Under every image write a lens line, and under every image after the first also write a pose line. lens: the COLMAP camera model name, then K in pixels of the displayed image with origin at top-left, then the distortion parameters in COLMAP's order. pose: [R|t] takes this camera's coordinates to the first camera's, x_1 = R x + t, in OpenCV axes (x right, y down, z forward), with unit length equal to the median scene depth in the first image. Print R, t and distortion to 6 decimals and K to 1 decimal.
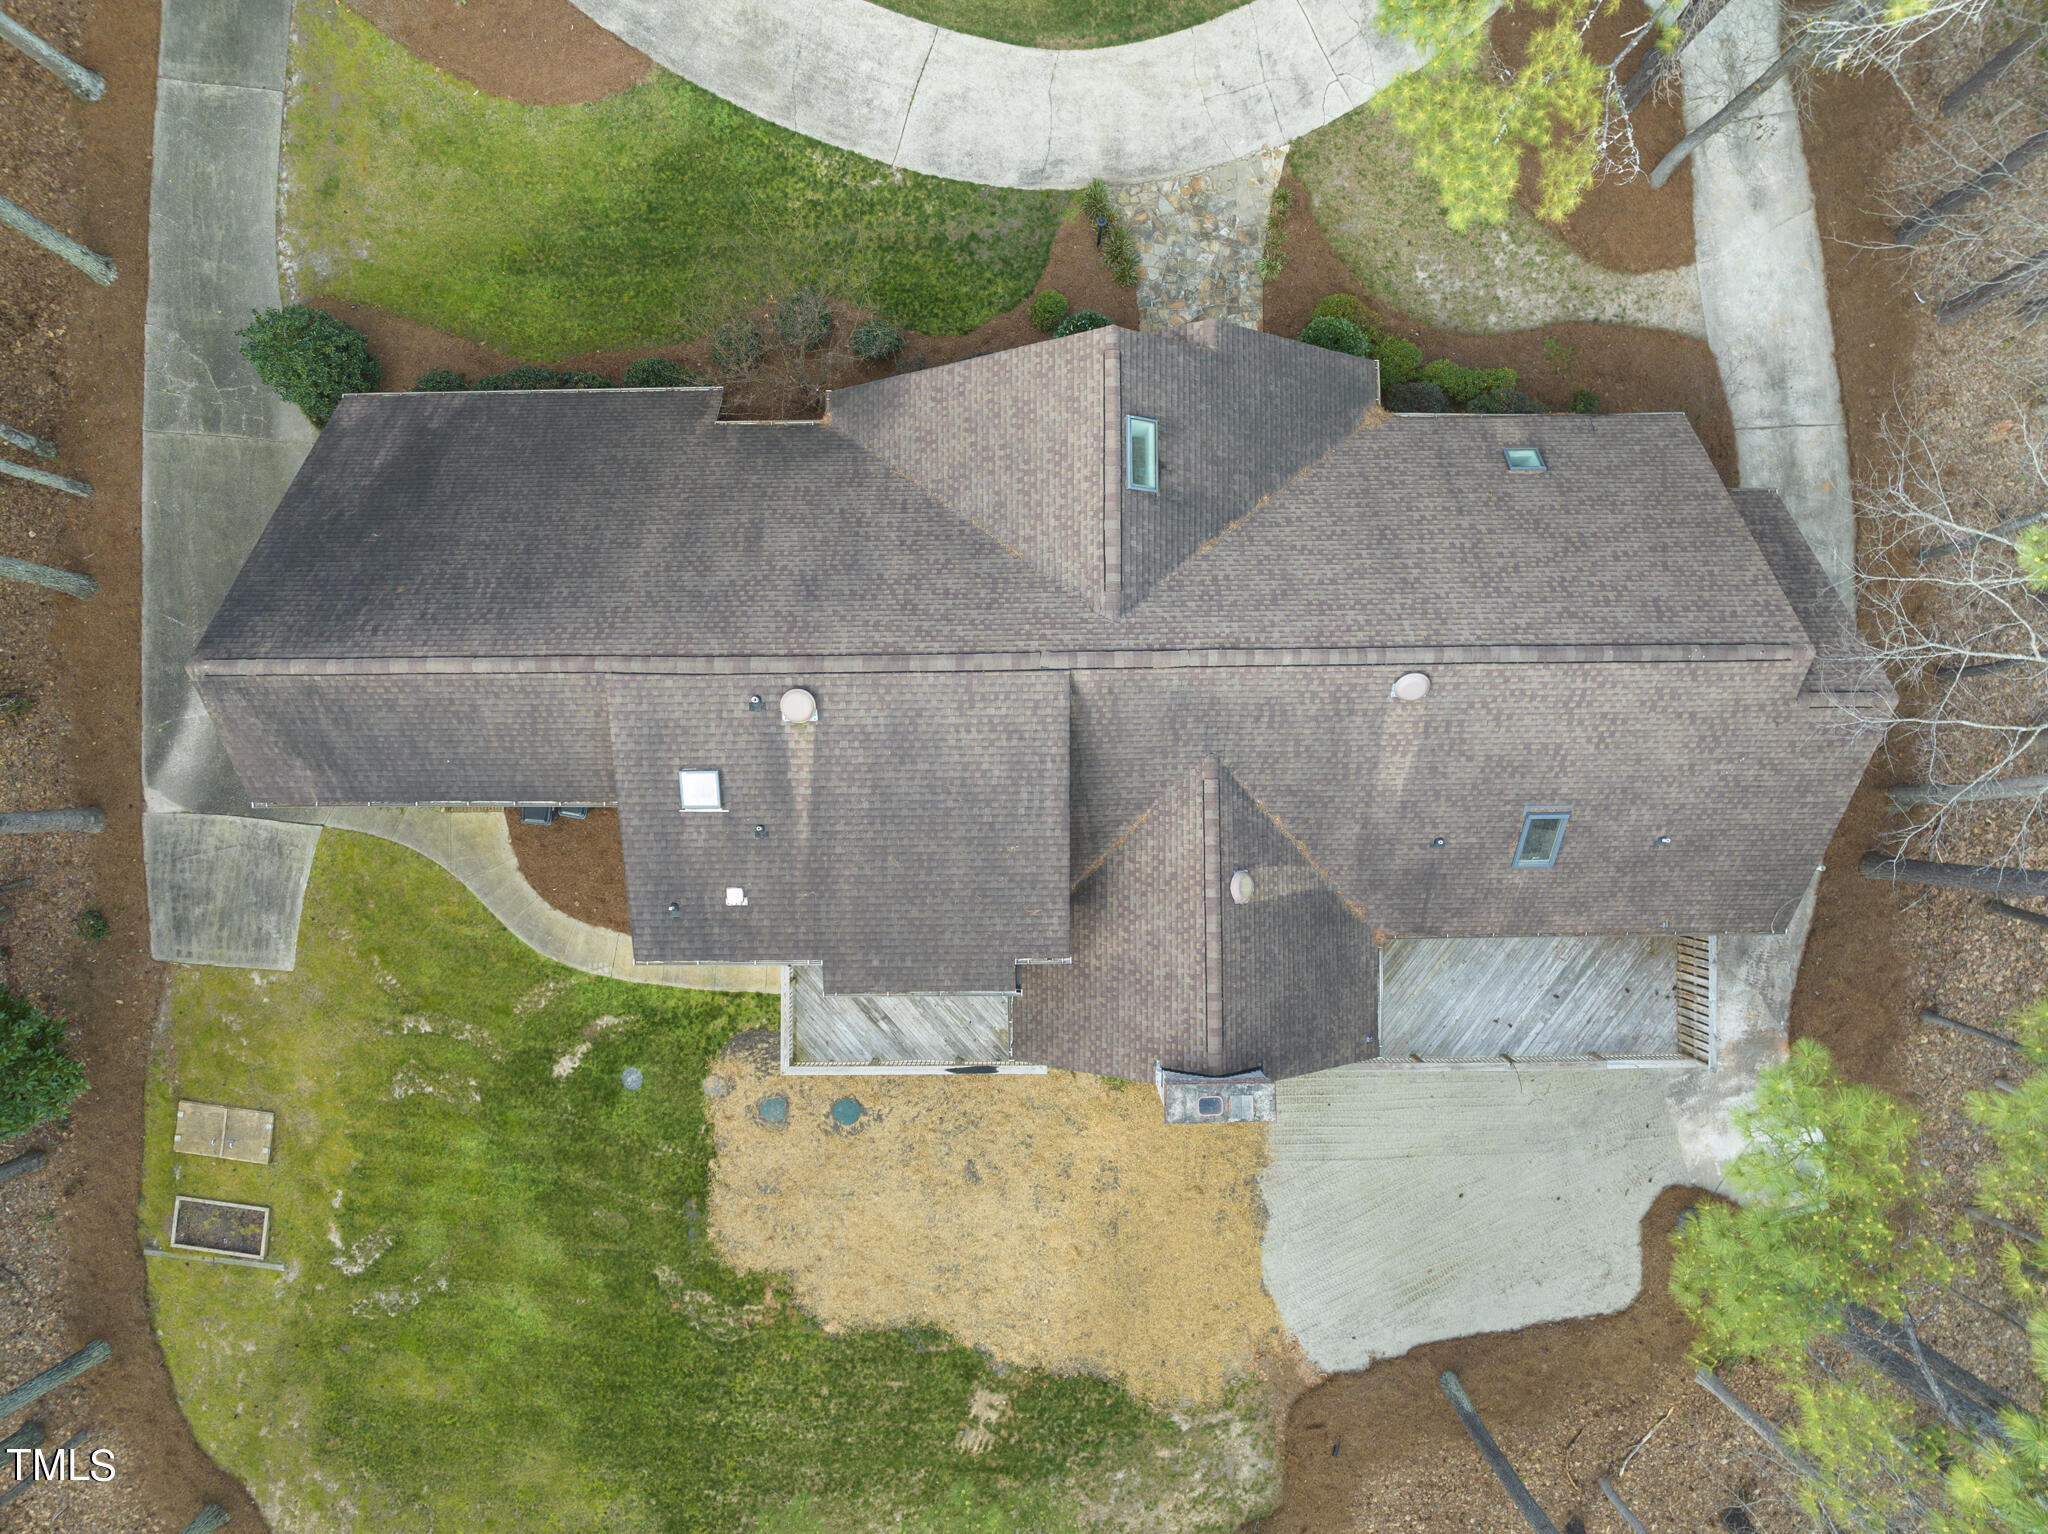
lens RADIAL K [[1422.0, 0, 1017.5], [0, 1422.0, 758.8], [0, 0, 1]] dist [-0.051288, -0.000167]
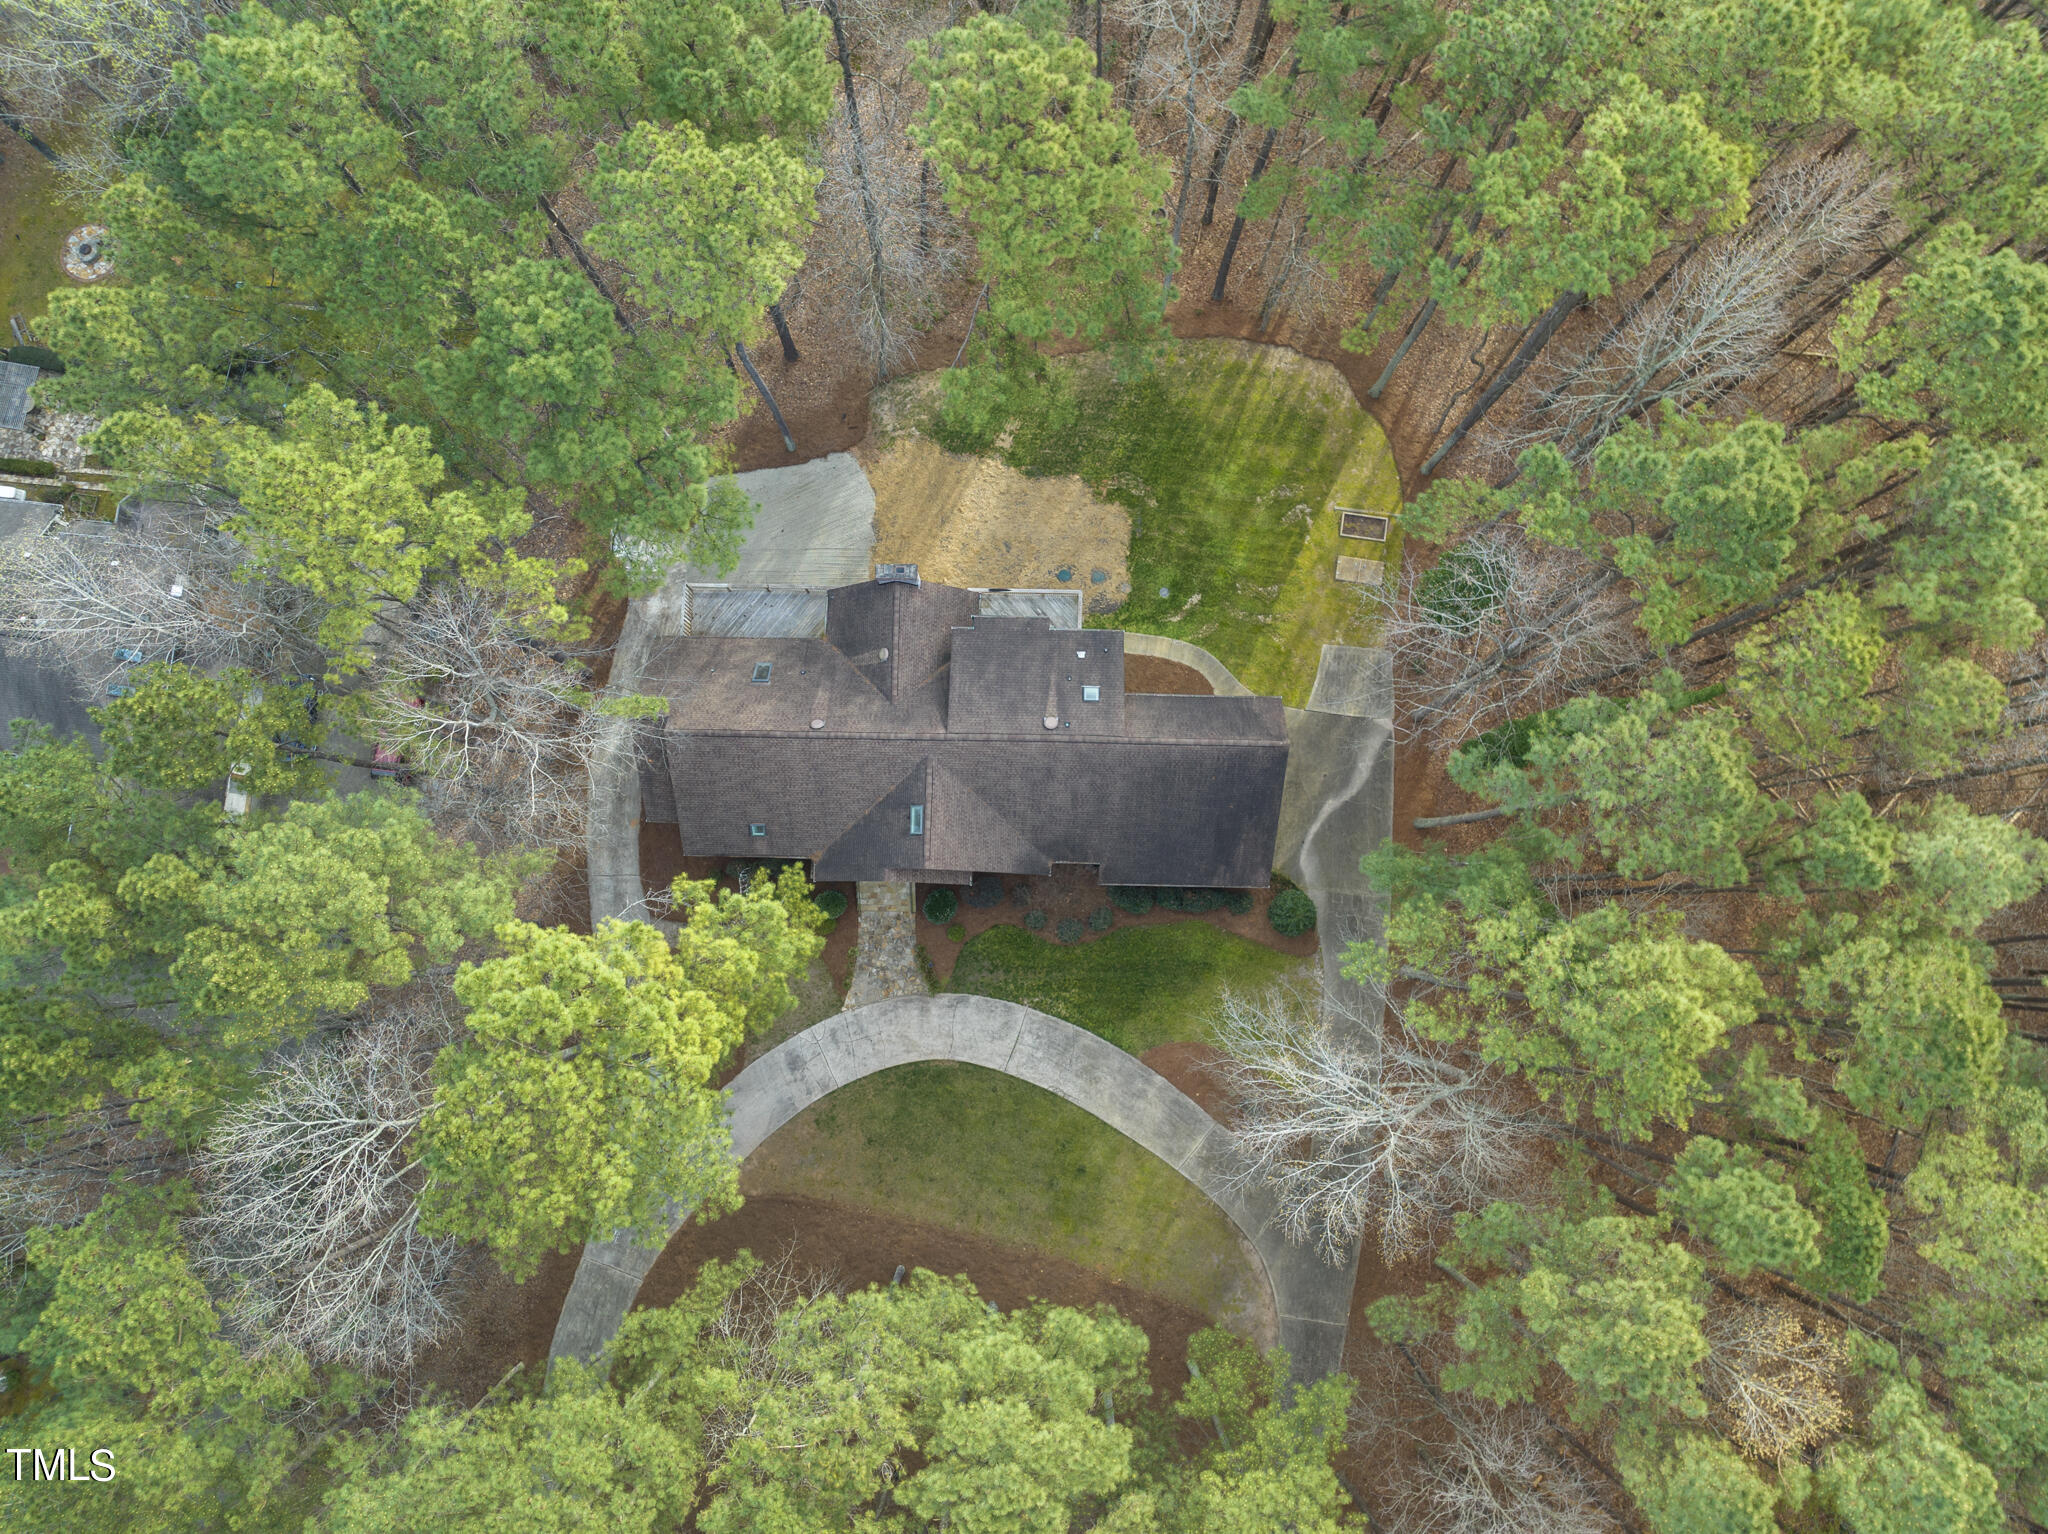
lens RADIAL K [[1422.0, 0, 1022.0], [0, 1422.0, 761.7], [0, 0, 1]] dist [-0.051288, -0.000167]
pose [[-0.999266, -0.025478, 0.028589, -0.131557], [0.028984, -0.991116, 0.129805, -0.332830], [0.025028, 0.130538, 0.991127, -1.173989]]
